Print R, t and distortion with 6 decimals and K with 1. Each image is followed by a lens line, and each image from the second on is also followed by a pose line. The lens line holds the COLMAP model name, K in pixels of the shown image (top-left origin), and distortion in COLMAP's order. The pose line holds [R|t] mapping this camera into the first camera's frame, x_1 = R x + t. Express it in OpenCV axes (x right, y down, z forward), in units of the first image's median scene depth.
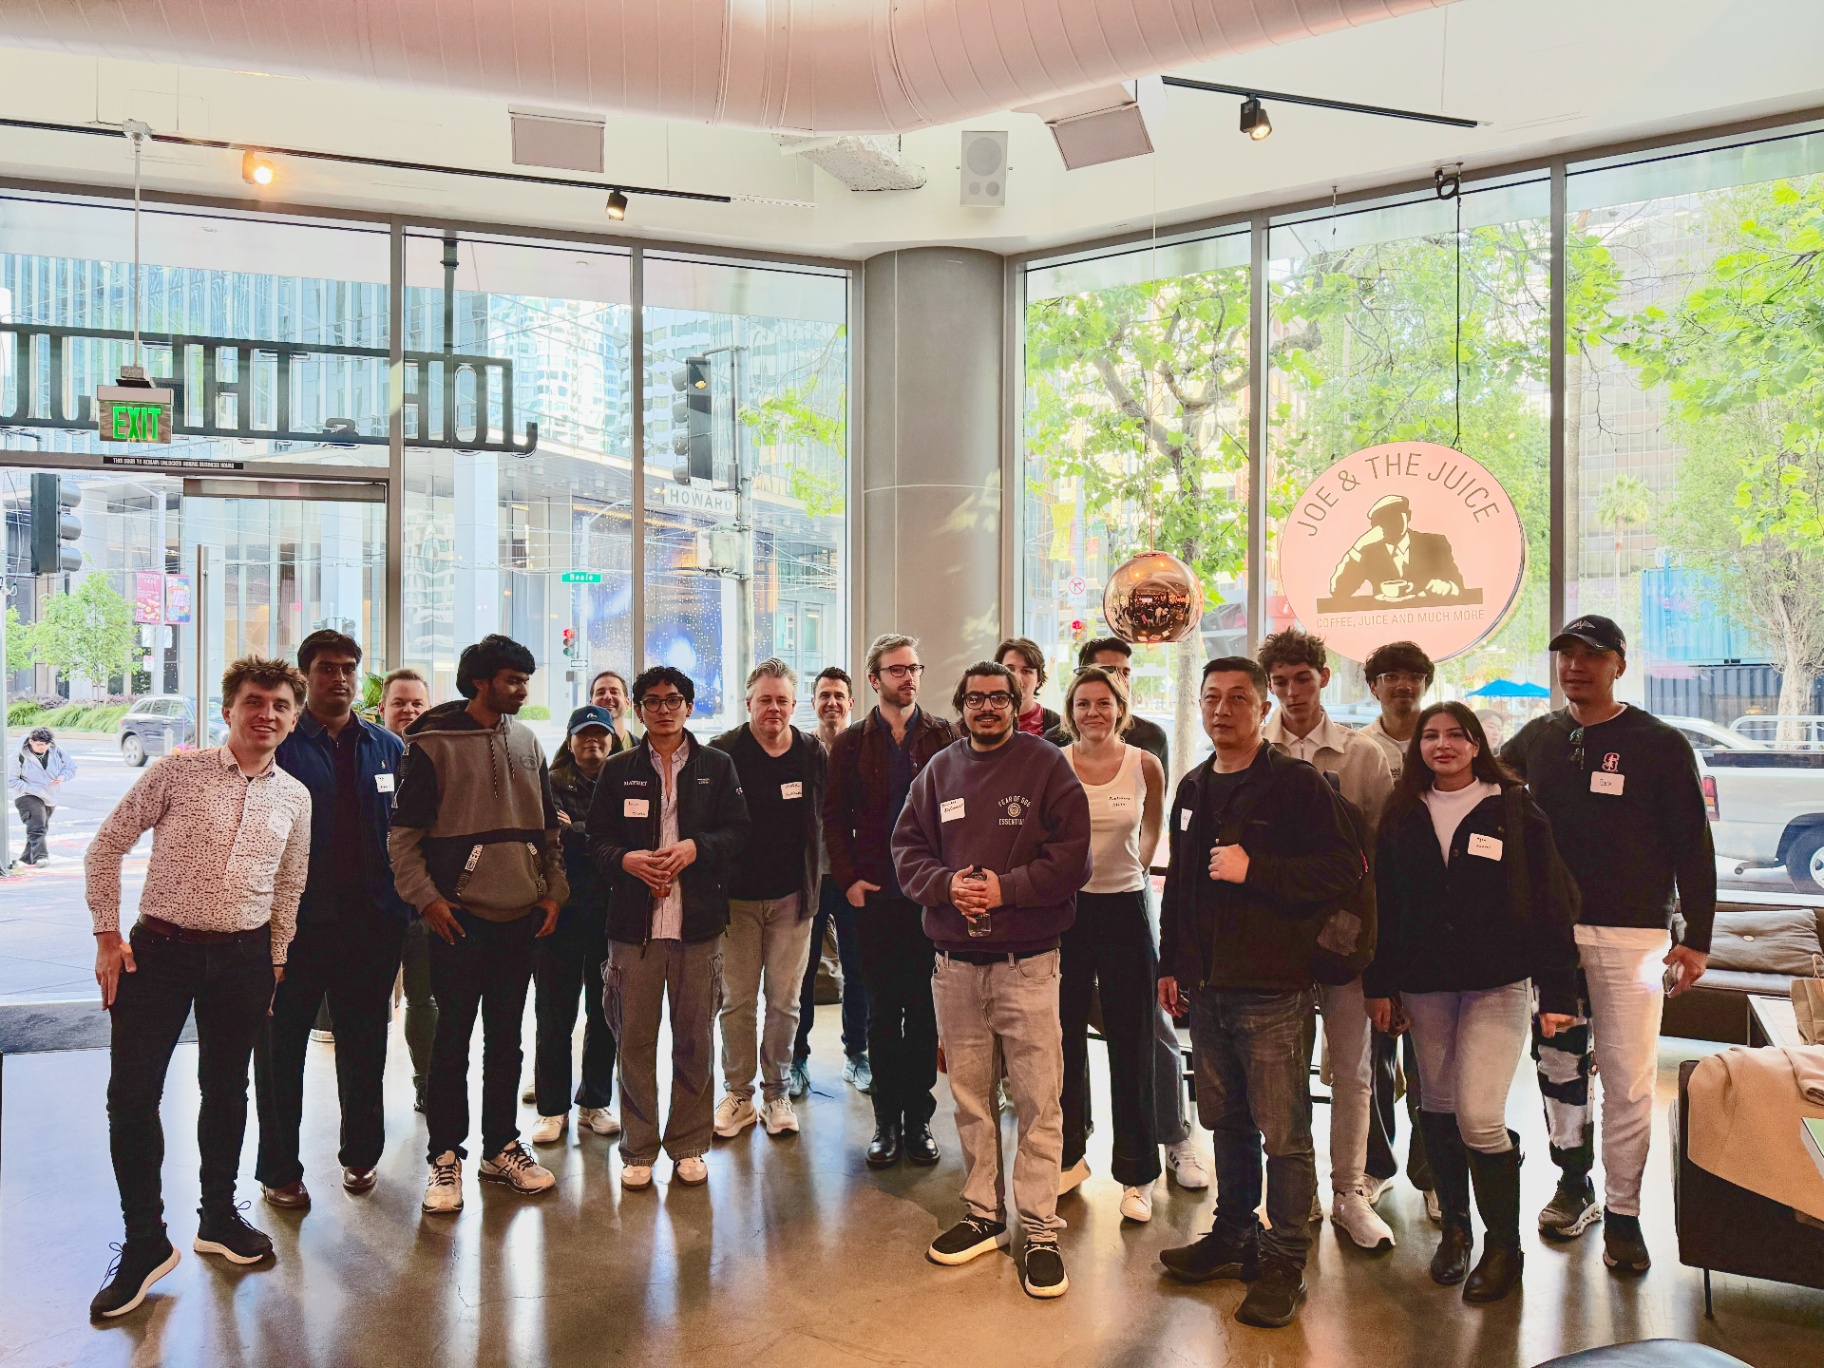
lens RADIAL K [[1326.4, 0, 912.0], [0, 1326.4, 684.0], [0, 0, 1]] dist [0.205924, -0.425614]
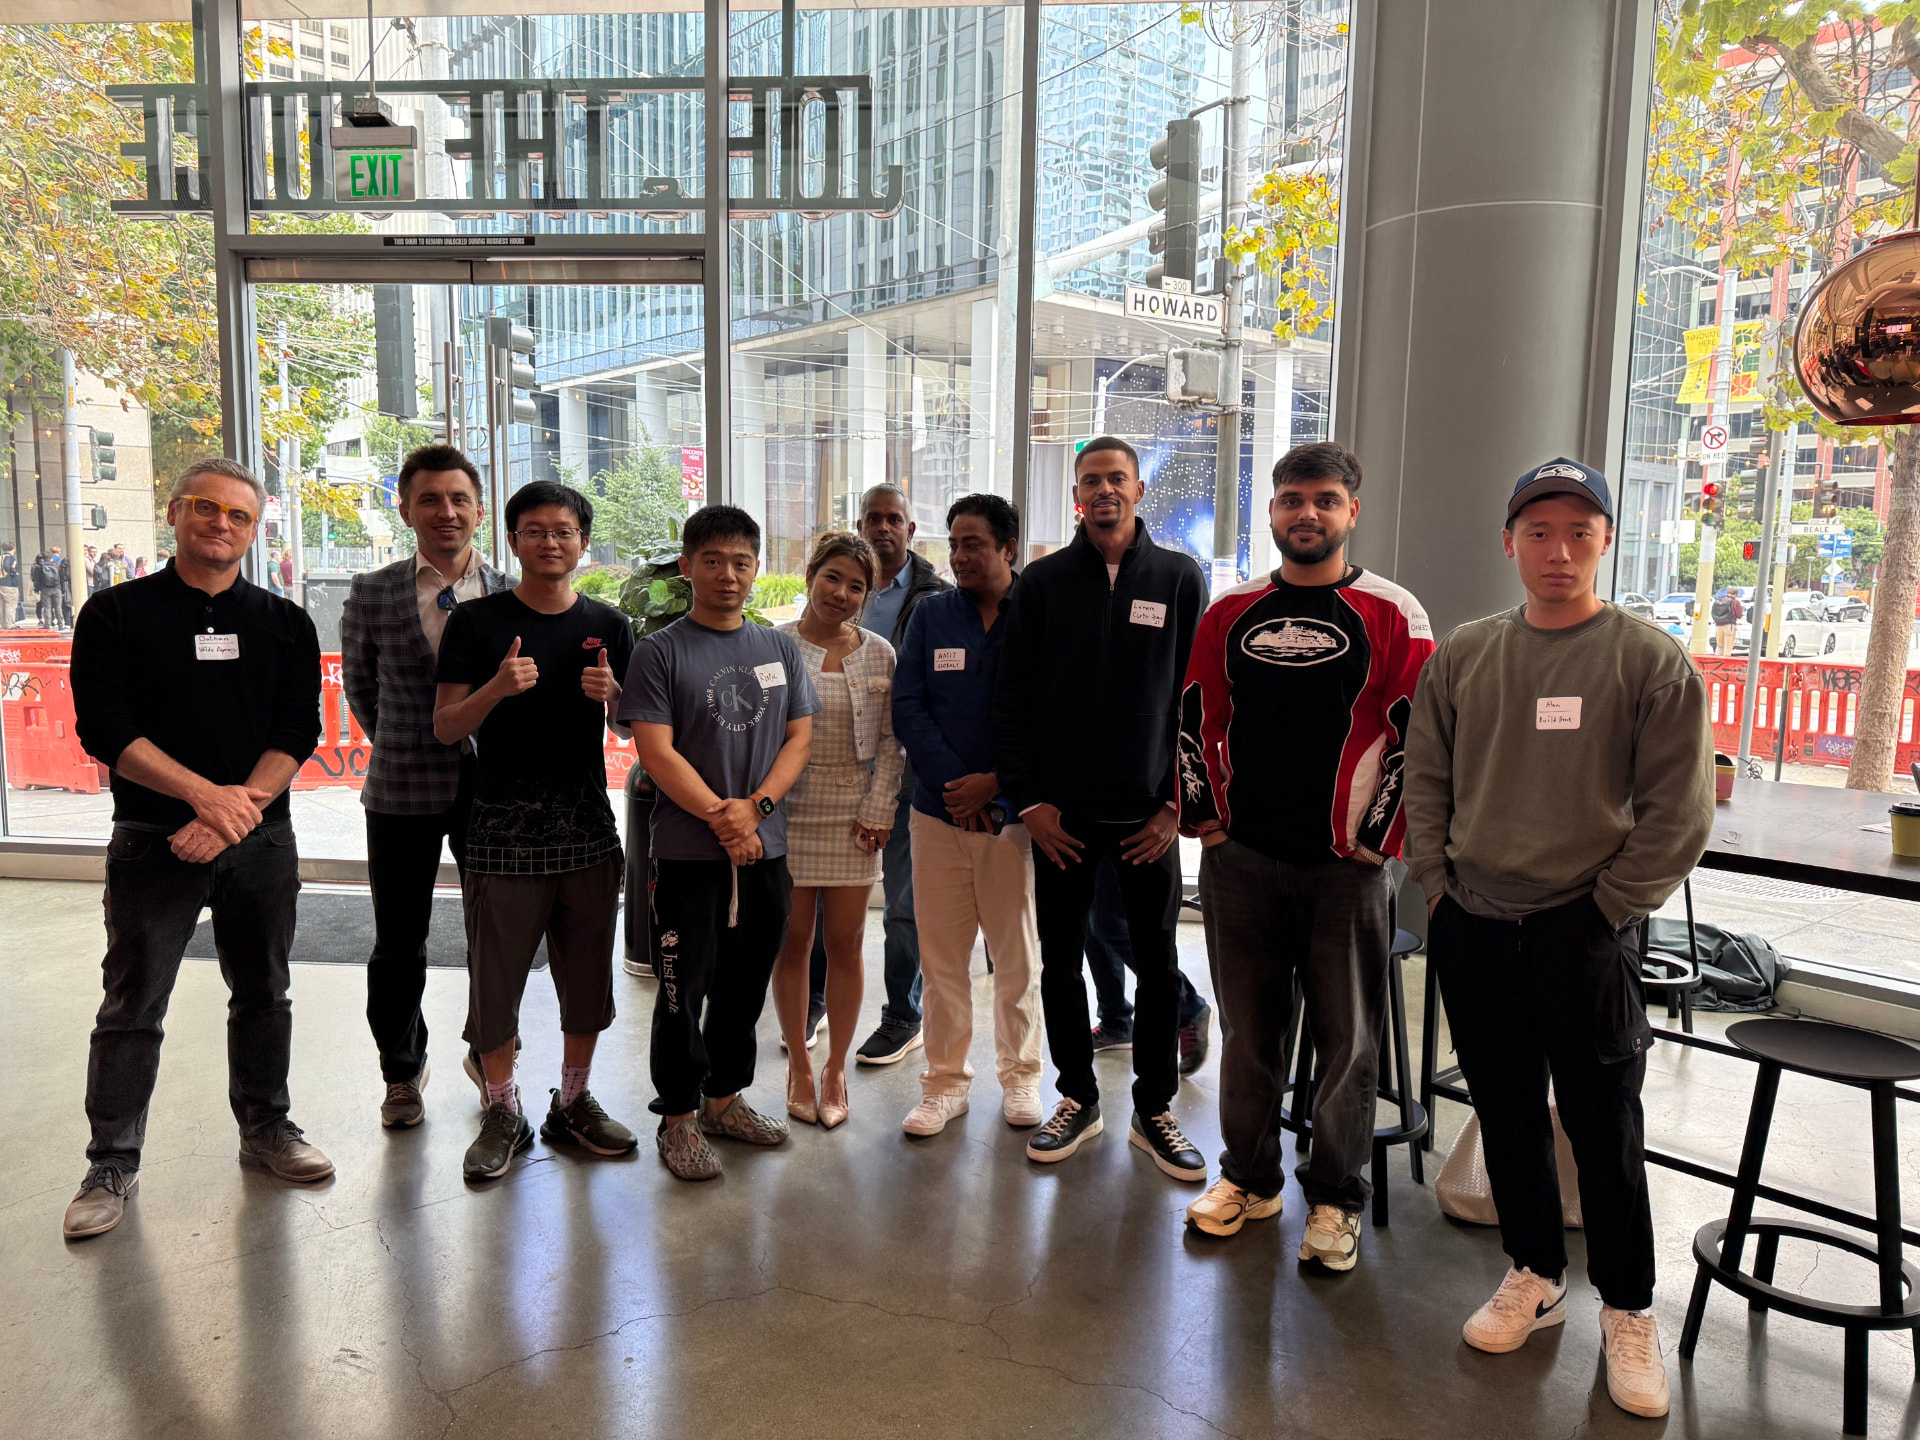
lens RADIAL K [[1384.5, 0, 974.5], [0, 1384.5, 737.5], [0, 0, 1]] dist [0.008858, -0.011256]
pose [[0.936793, 0.057177, -0.345180, 0.032488], [-0.017325, 0.992927, 0.117454, 0.023076], [0.349455, -0.104050, 0.931158, 0.295861]]
